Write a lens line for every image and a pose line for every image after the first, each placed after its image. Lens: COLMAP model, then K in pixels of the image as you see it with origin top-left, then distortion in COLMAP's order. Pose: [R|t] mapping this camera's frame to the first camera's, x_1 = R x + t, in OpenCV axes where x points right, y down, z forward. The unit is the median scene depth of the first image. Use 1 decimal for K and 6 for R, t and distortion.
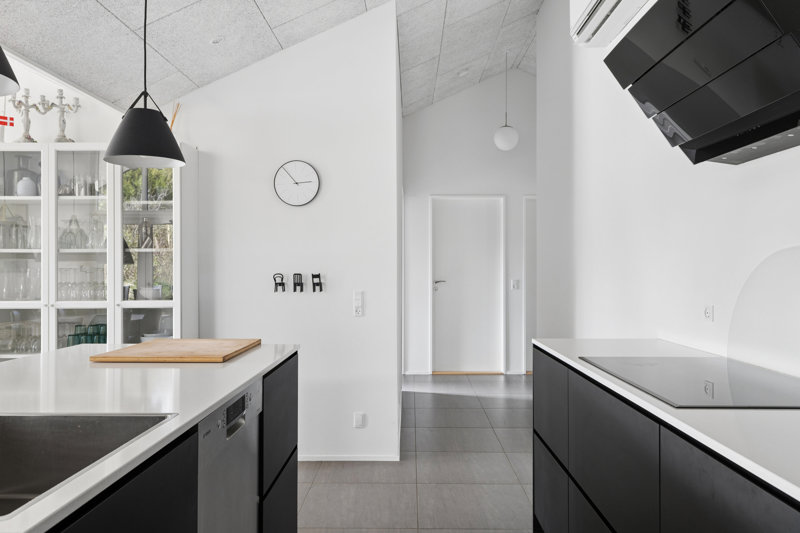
lens RADIAL K [[590.2, 0, 401.7], [0, 590.2, 267.5], [0, 0, 1]] dist [0.012455, 0.001625]
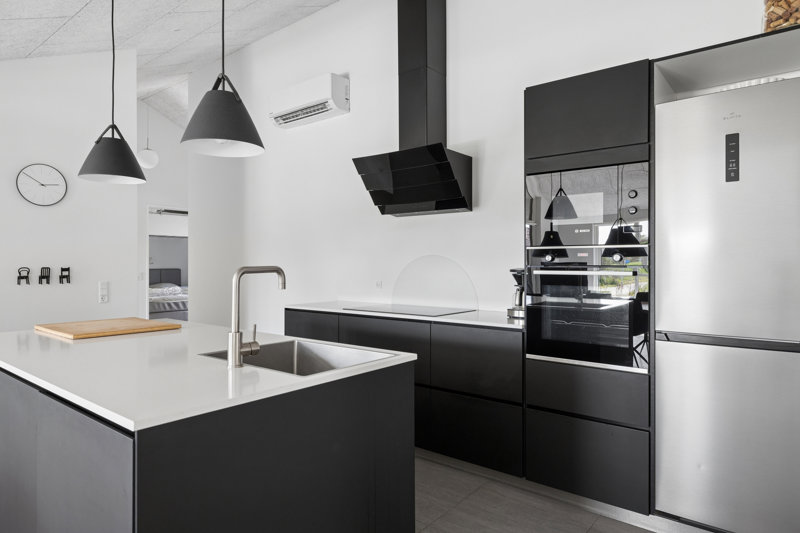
lens RADIAL K [[494.8, 0, 402.1], [0, 494.8, 270.3], [0, 0, 1]] dist [0.000162, -0.000362]
pose [[0.614381, -0.008029, 0.788968, -0.492678], [-0.003687, 0.999908, 0.013047, 0.001389], [-0.789001, -0.010924, 0.614295, -0.088417]]
